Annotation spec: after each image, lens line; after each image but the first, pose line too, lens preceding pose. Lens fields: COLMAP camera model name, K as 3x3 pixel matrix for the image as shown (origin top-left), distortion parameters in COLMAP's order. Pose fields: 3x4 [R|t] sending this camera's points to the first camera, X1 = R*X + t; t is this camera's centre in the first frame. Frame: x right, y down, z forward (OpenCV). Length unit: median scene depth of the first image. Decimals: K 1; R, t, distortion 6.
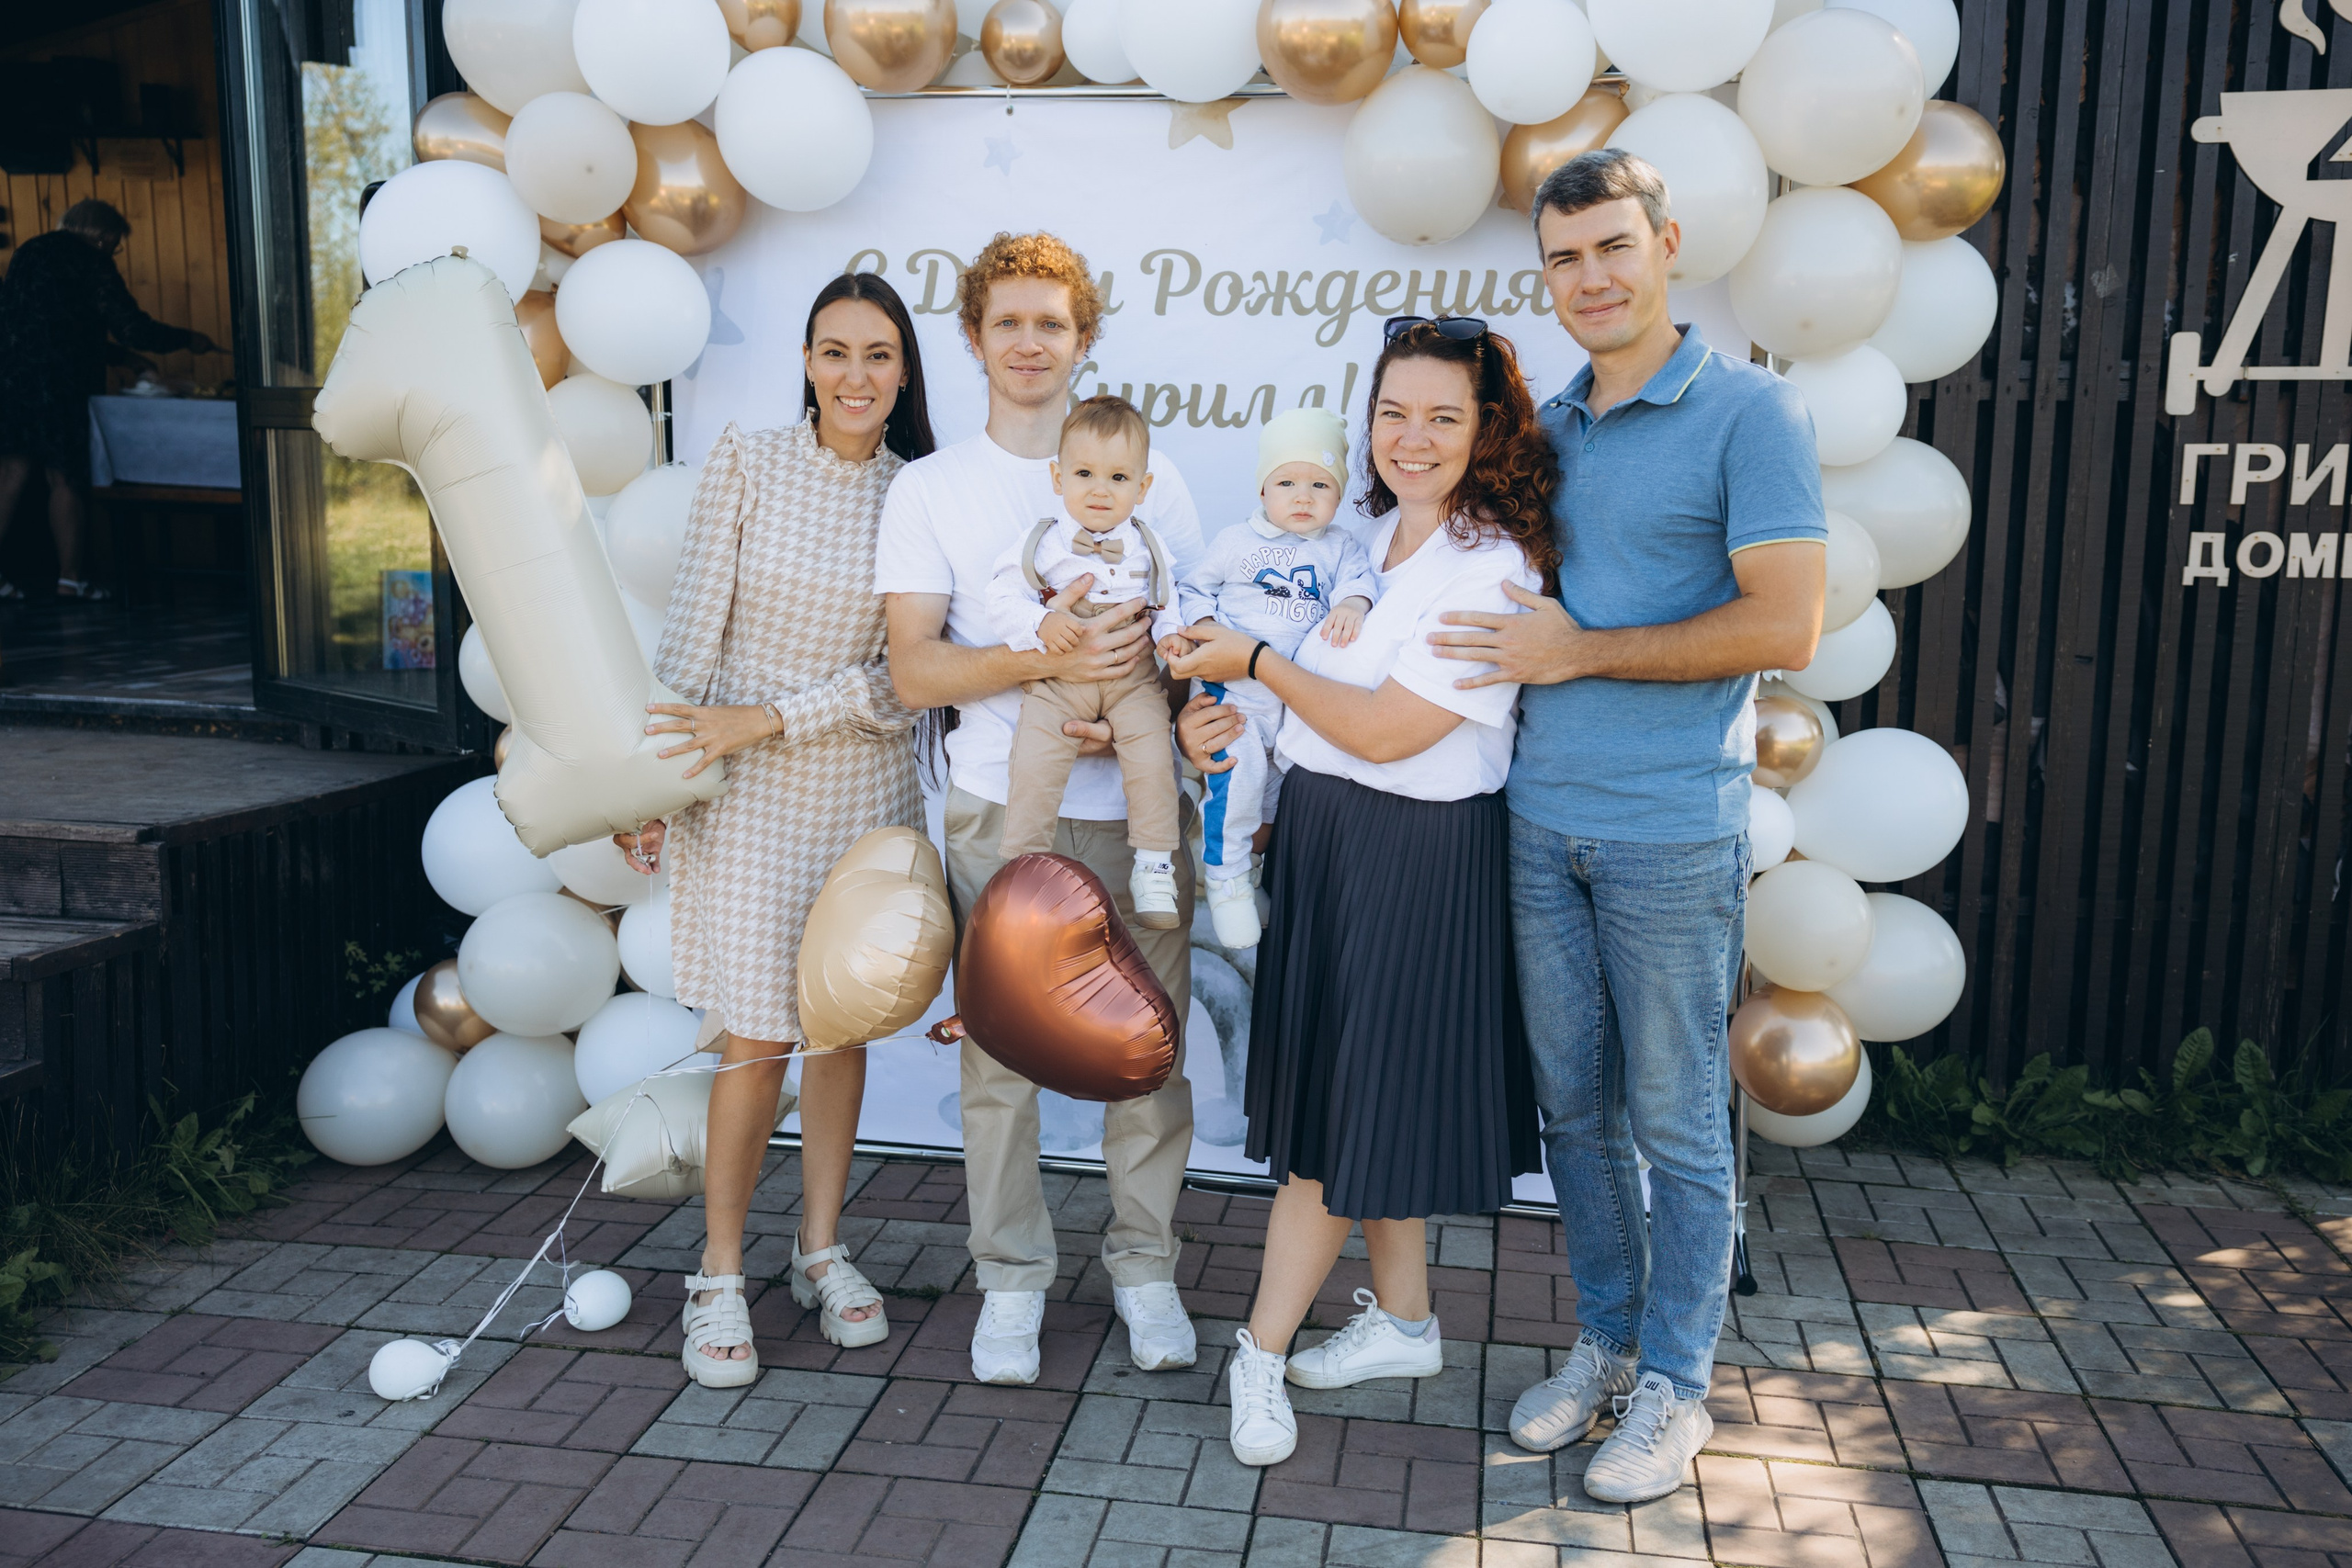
lens RADIAL K [[2031.2, 0, 1183.4], [0, 2031.2, 791.1], [0, 0, 1]] dist [0.025967, 0.034044]
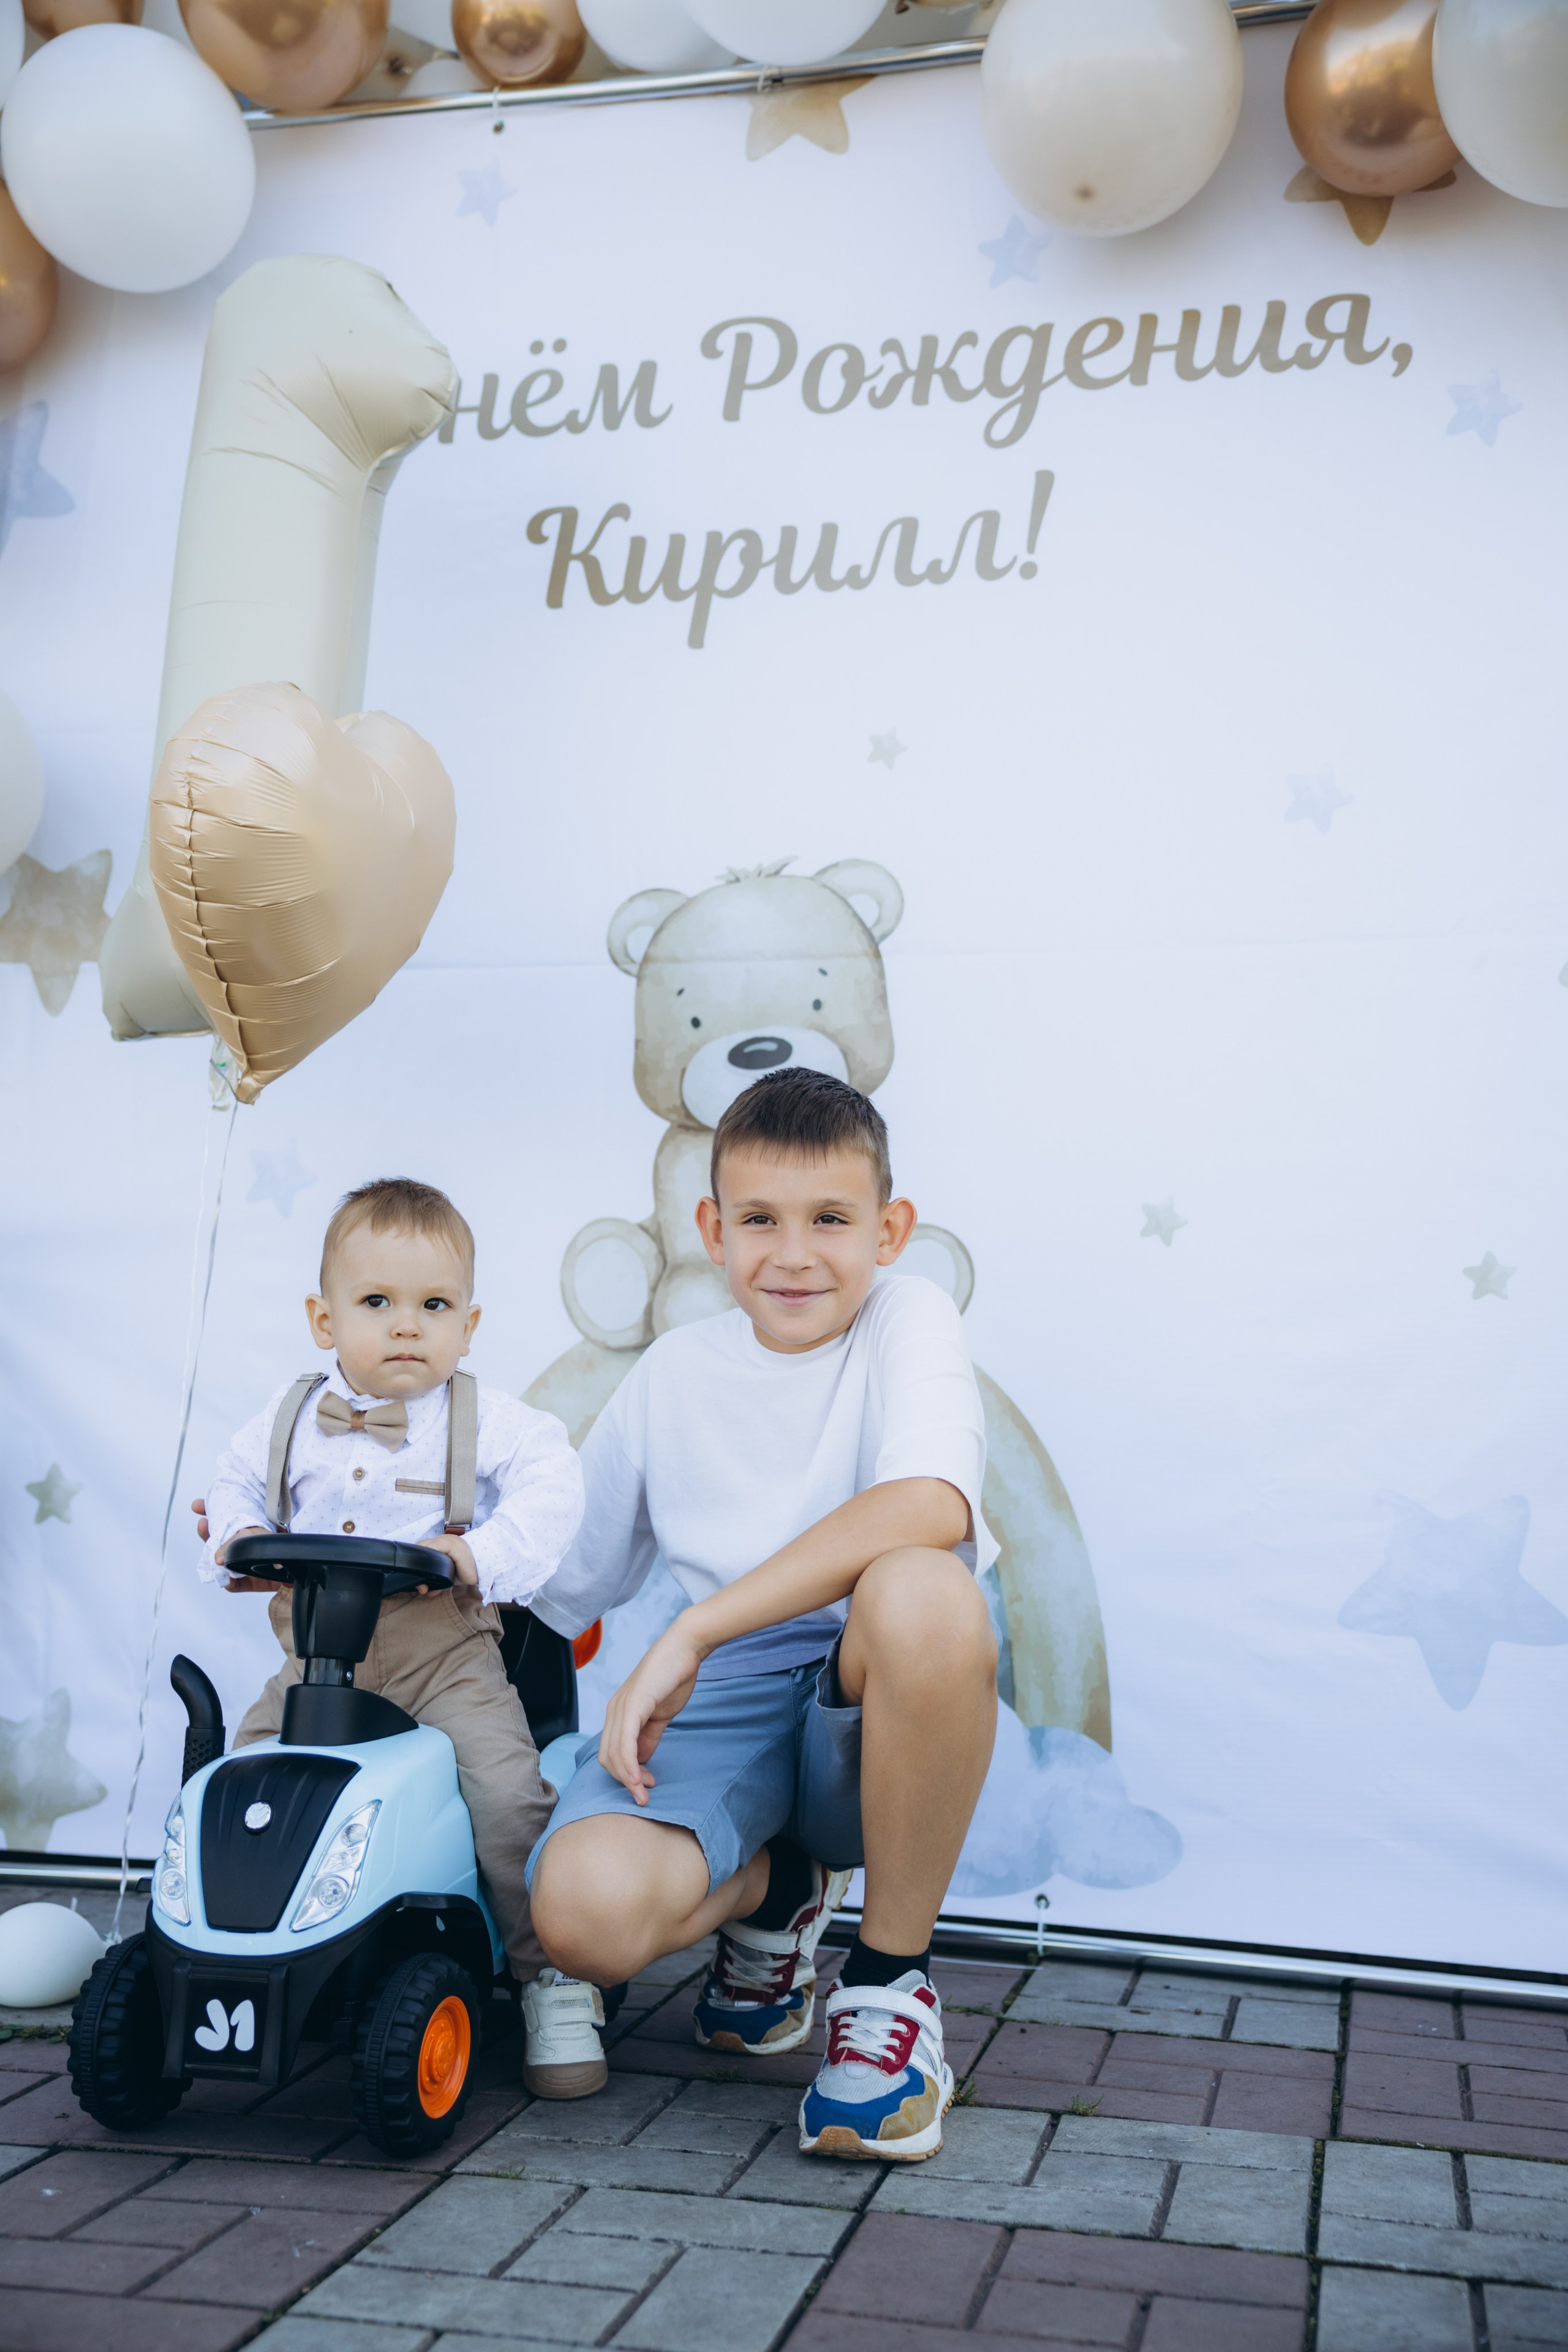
lens RADIAL K [[2599.0, 0, 779.4], [0, 2599.0, 1182.9], [0, 0, 1]] dist [0.140210, 0.000000]
pose [[0.997978, 0.000914, -0.063561, 0.054496], [-0.017321, 0.965973, -0.258064, 0.195534], [0.061162, 0.258643, 0.964035, 0.300938]]
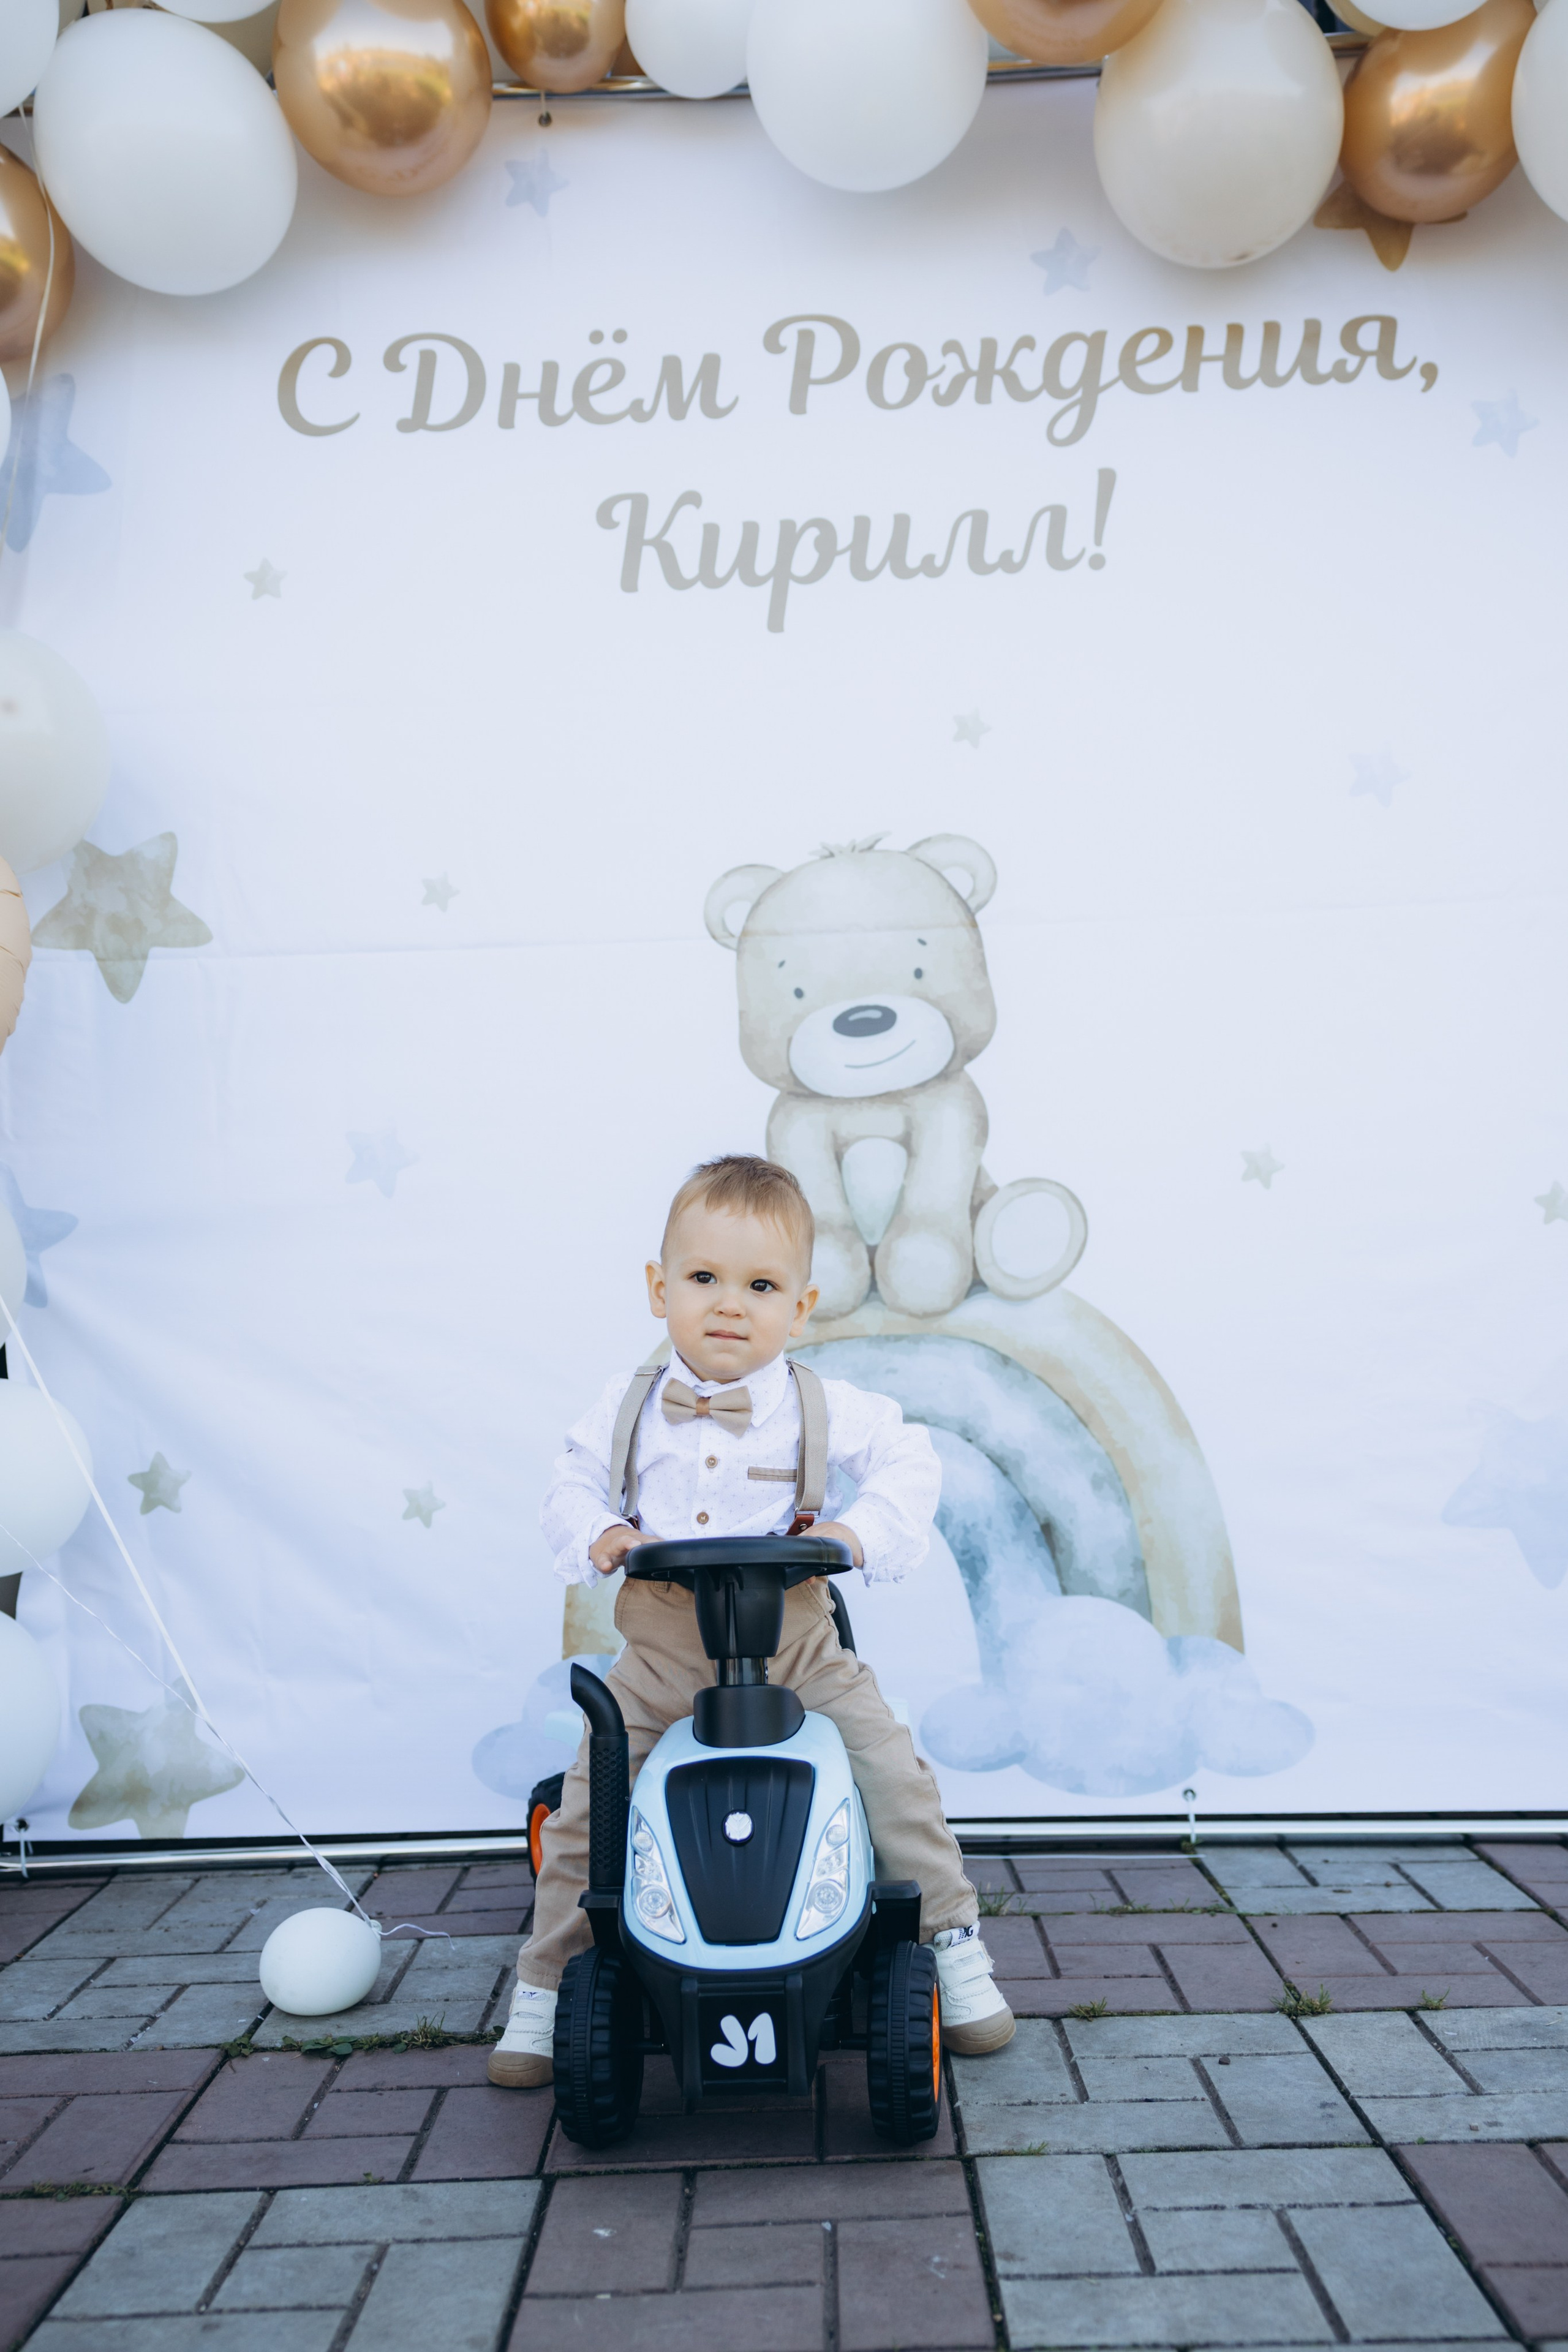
lens RADIAL K [[2255.1, 0, 797.7], [0, 2255.1, 1178.8], [0, 0, 1]] dist [0.058632, 0.000000]
pose [[0.986272, -0.042594, 0.159541, -0.137888], [0.077134, 0.973111, -0.217038, 0.157151], [-0.146007, 0.226365, 0.963037, 0.374125]]
